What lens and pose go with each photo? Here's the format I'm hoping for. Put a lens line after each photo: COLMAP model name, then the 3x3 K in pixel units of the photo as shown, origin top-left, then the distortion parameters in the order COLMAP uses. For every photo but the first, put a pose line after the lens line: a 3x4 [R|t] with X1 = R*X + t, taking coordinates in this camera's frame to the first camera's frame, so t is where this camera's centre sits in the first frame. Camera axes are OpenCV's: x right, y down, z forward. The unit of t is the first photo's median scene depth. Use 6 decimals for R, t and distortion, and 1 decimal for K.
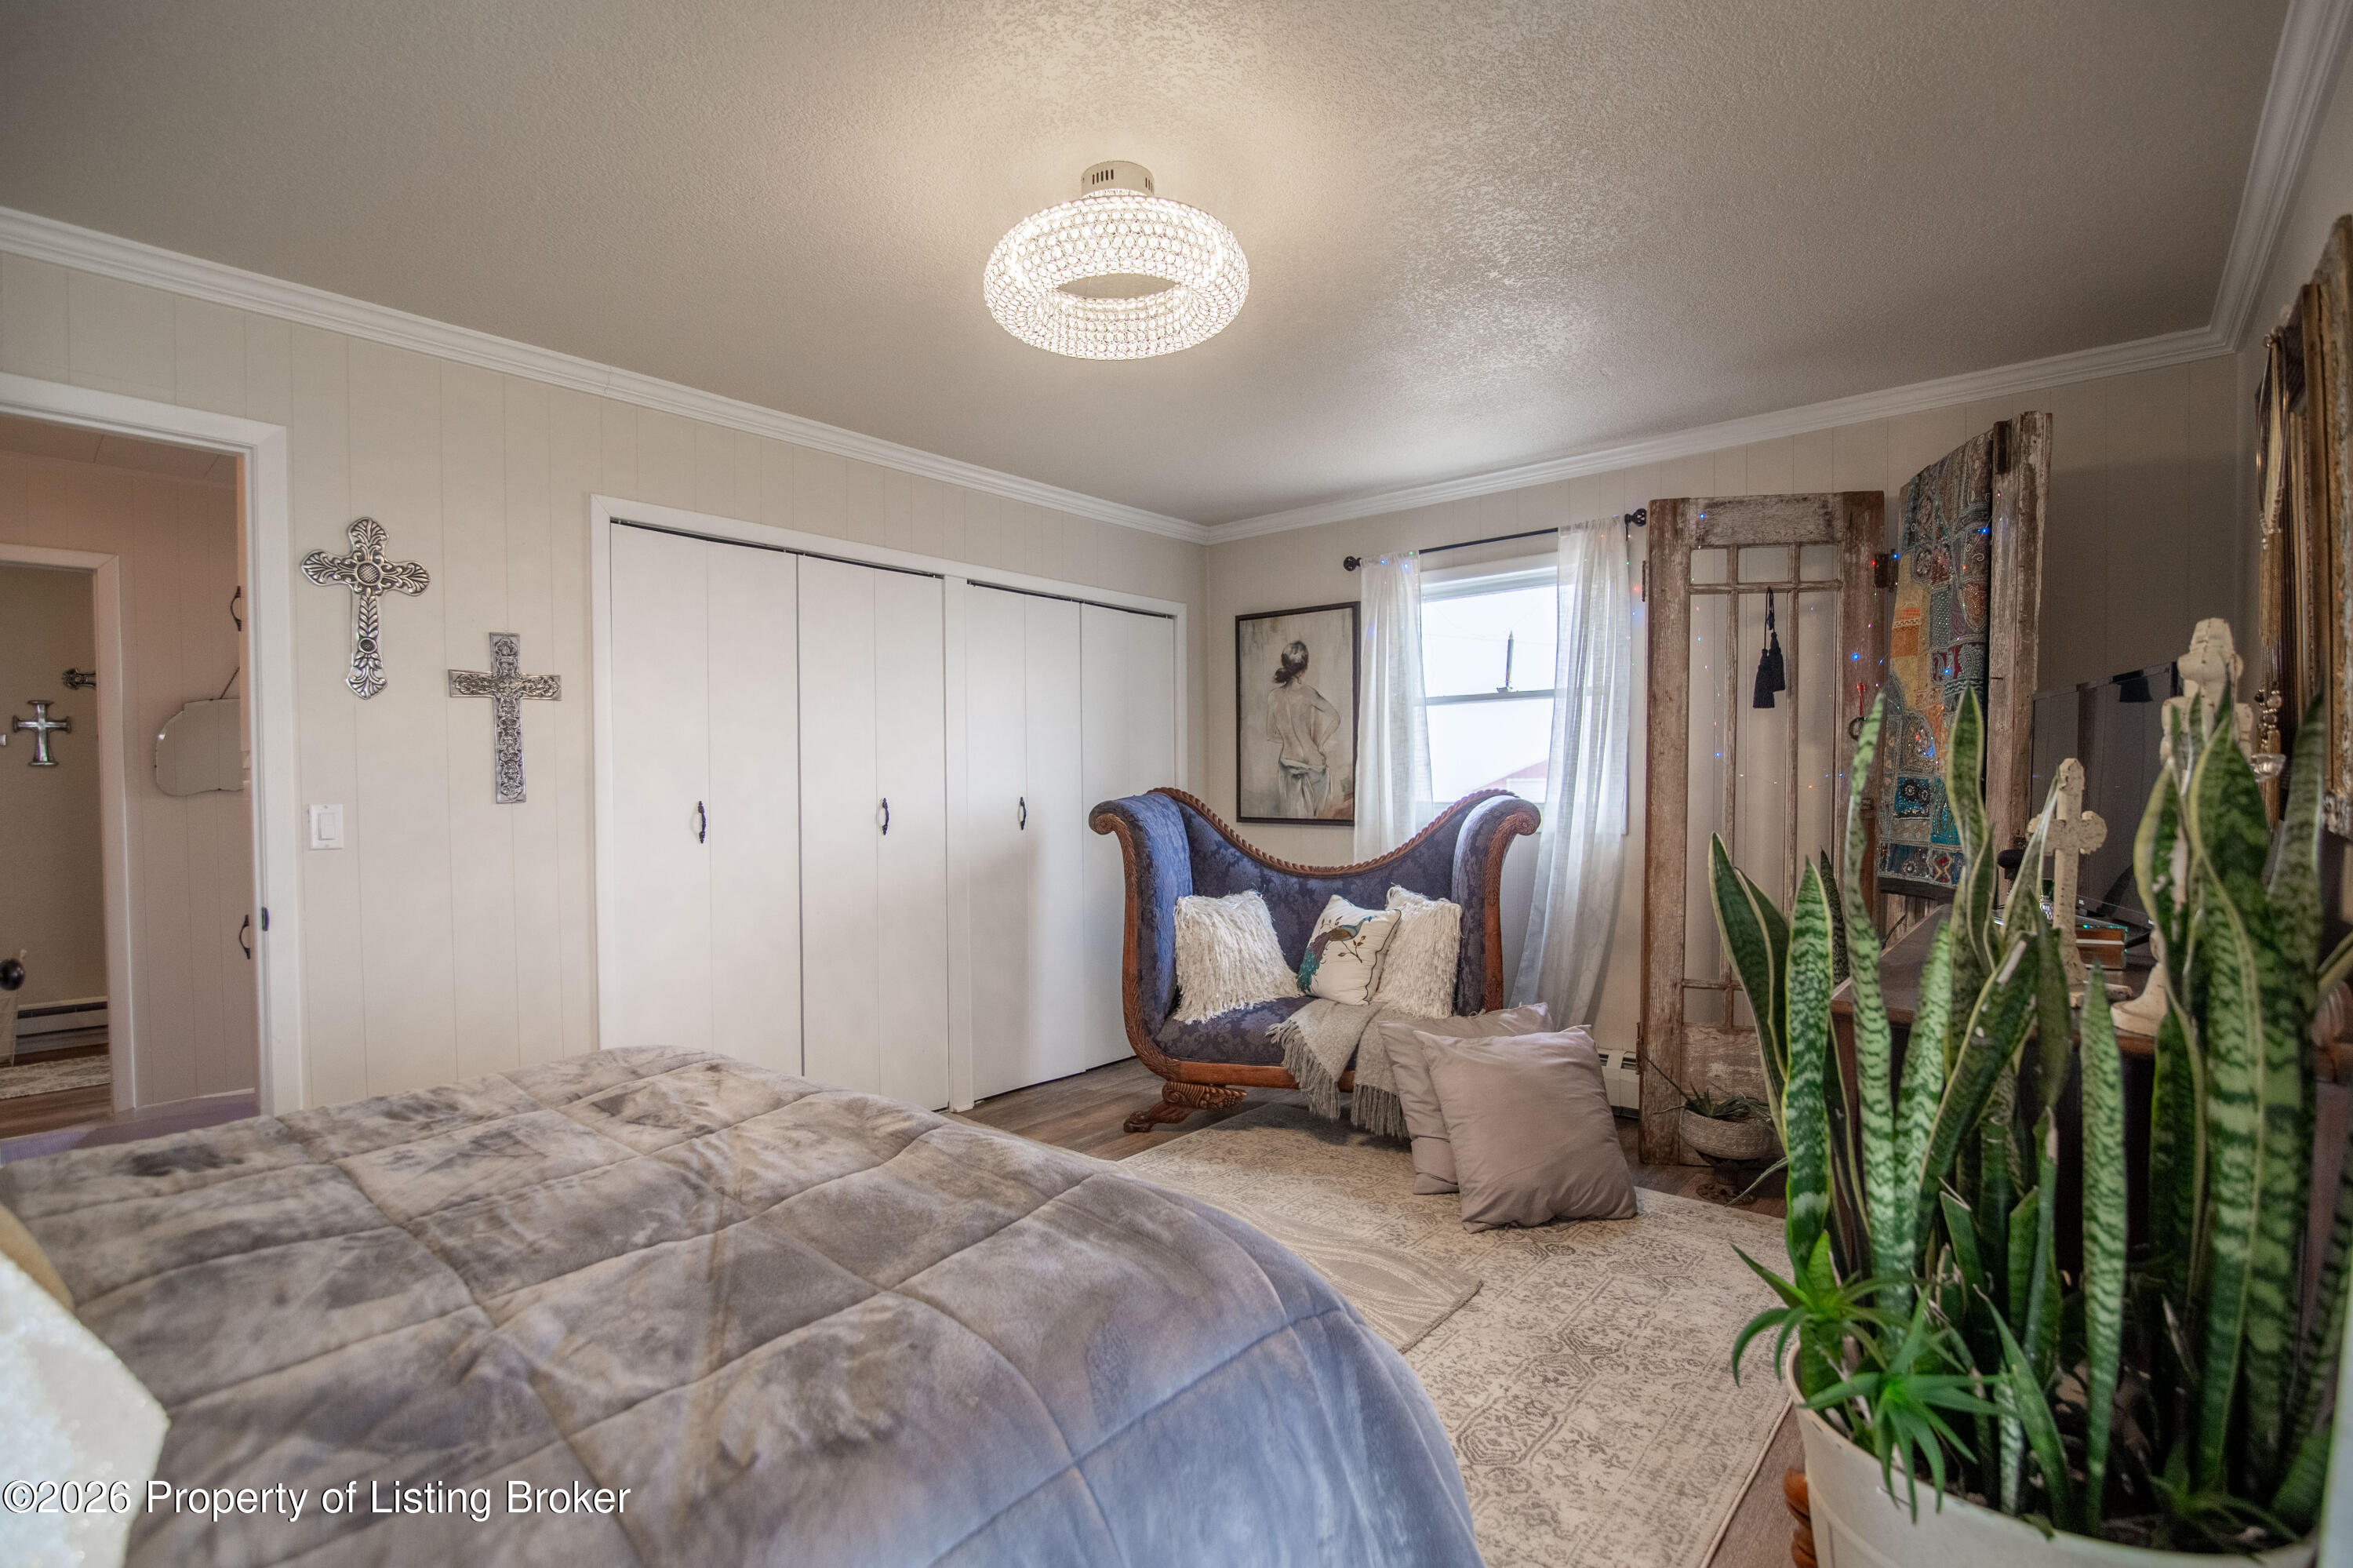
lens RADIAL K [[1100.4, 0, 1165.2], [0, 1100.4, 800.2], [0, 0, 1]] dist [-0.022549, 0.001484]
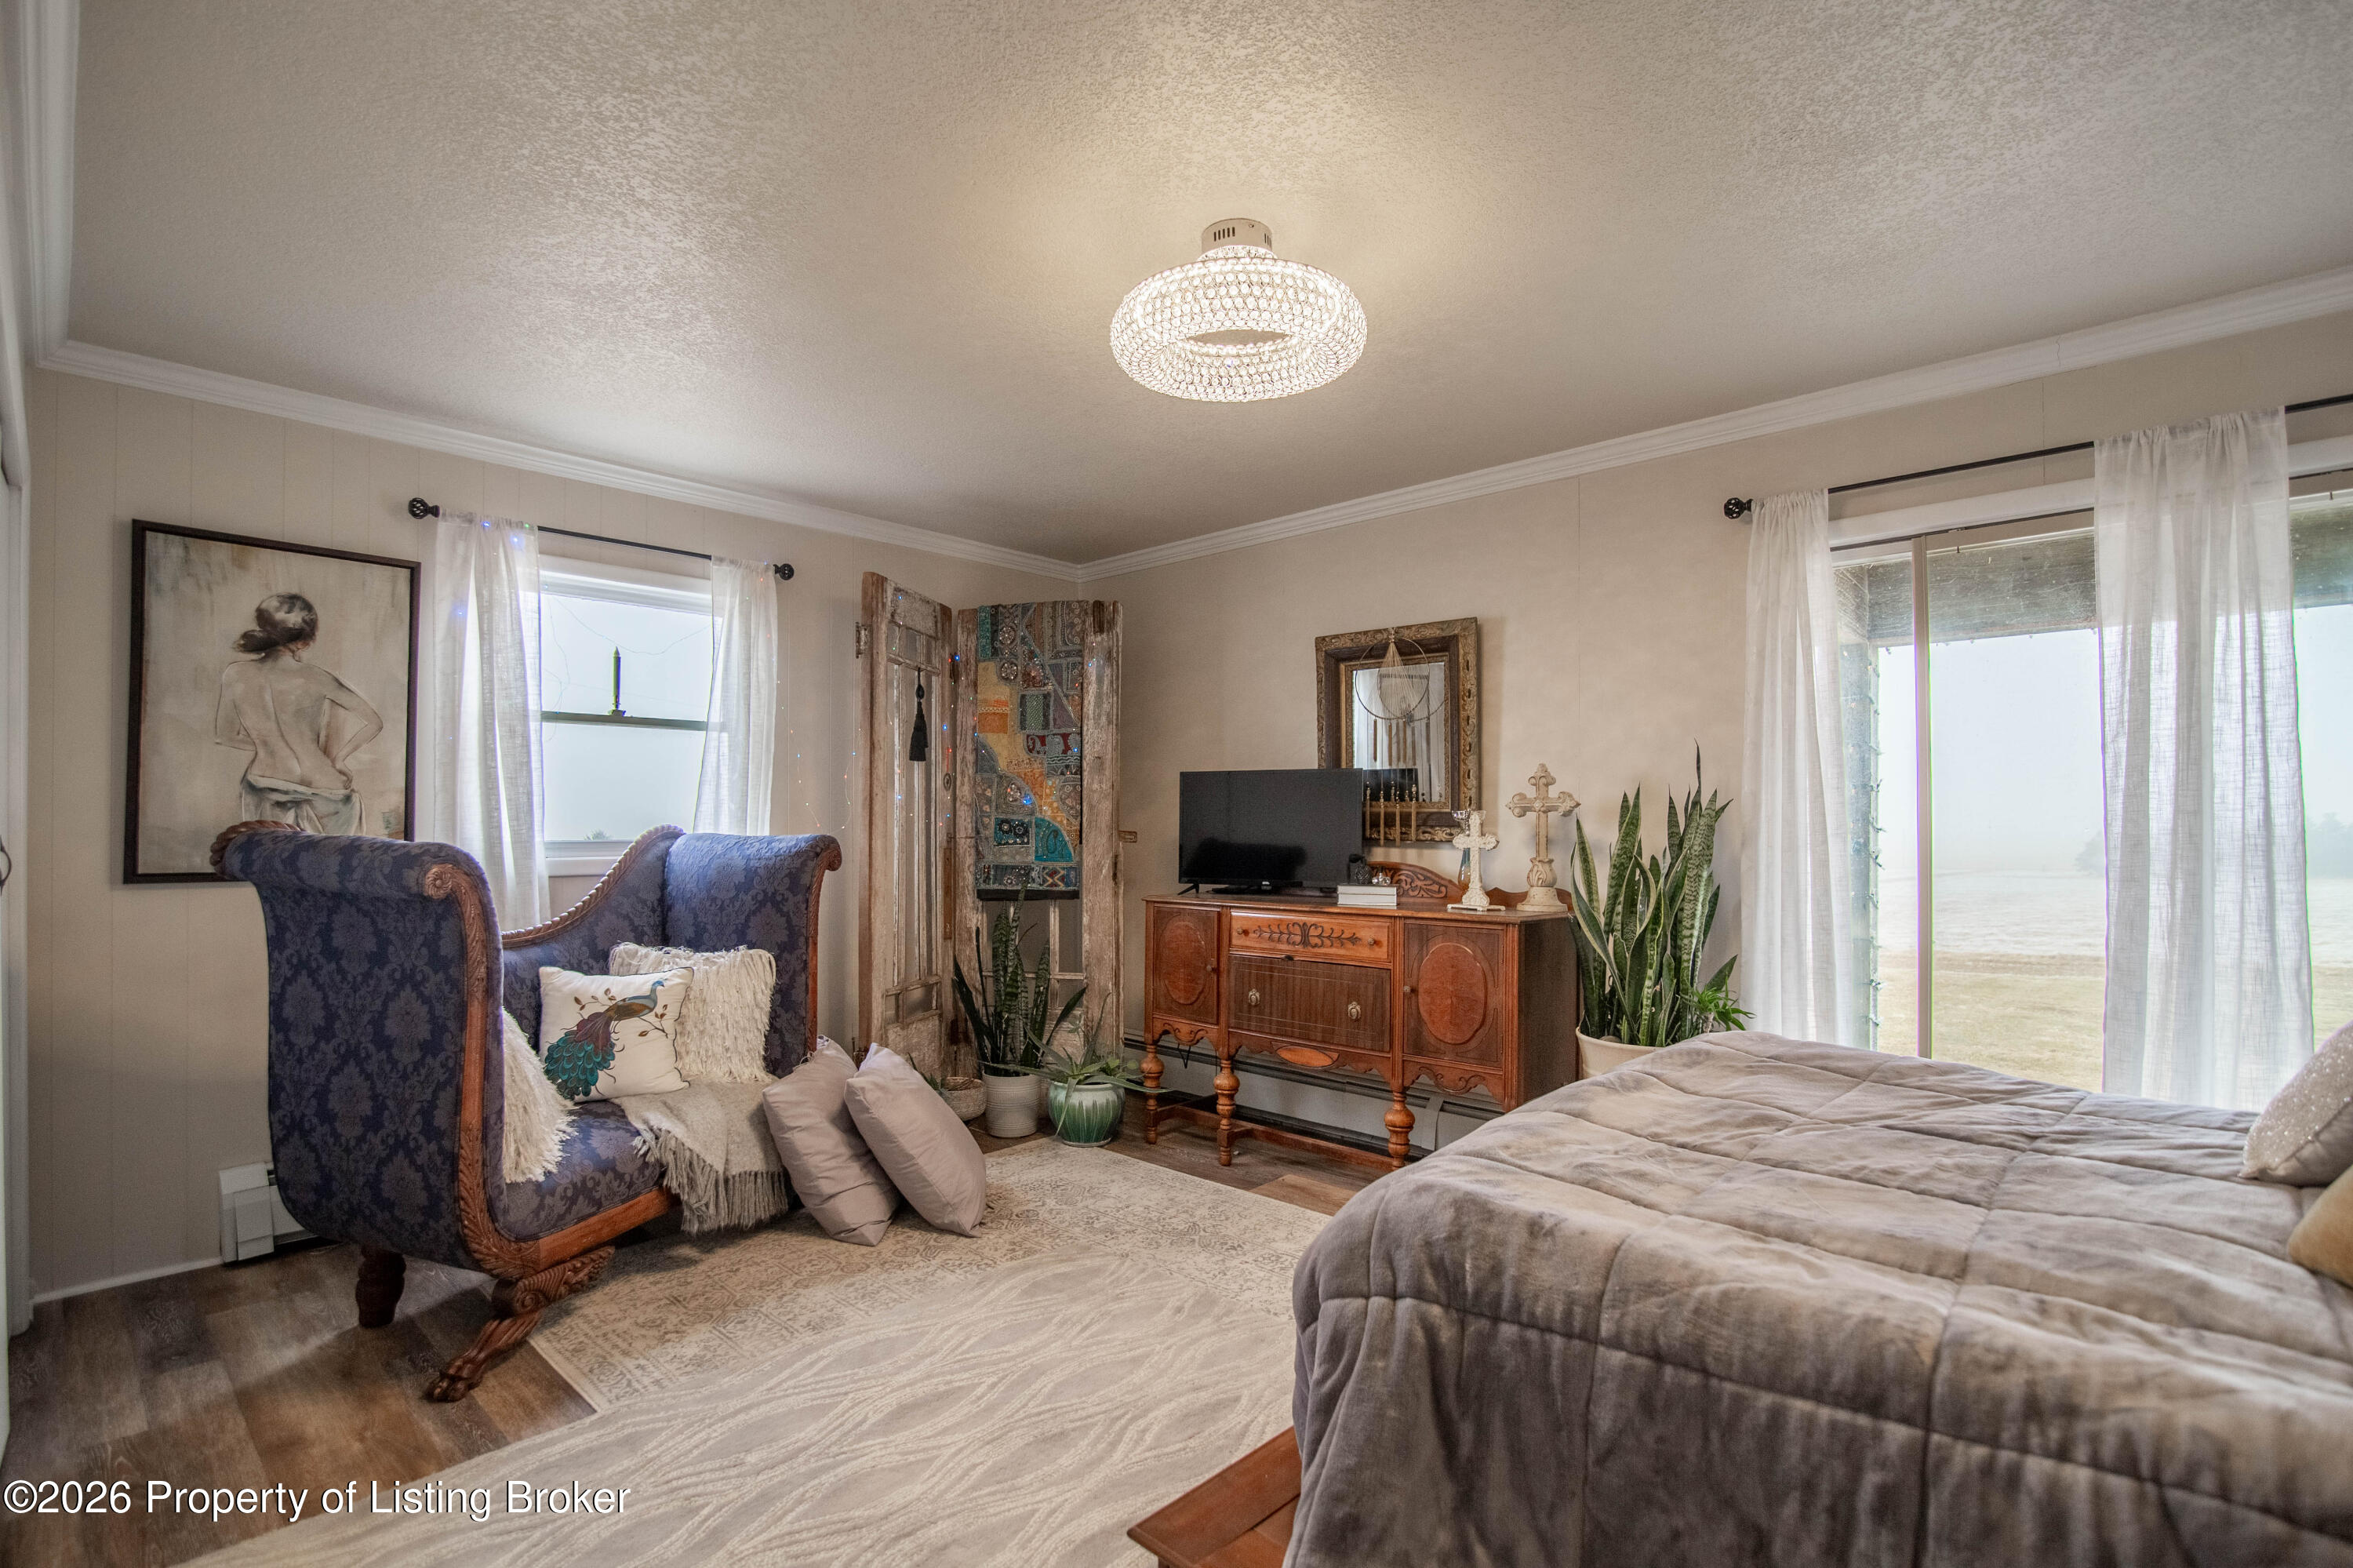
lens RADIAL K [[1100.4, 0, 1169.8], [0, 1100.4, 800.0], [0, 0, 1]] dist [-0.022549, 0.001484]
pose [[0.040160, 0.023595, 0.998915, -0.511000], [0.008873, 0.999673, -0.023970, -0.005129], [-0.999154, 0.009827, 0.039938, 0.485091]]
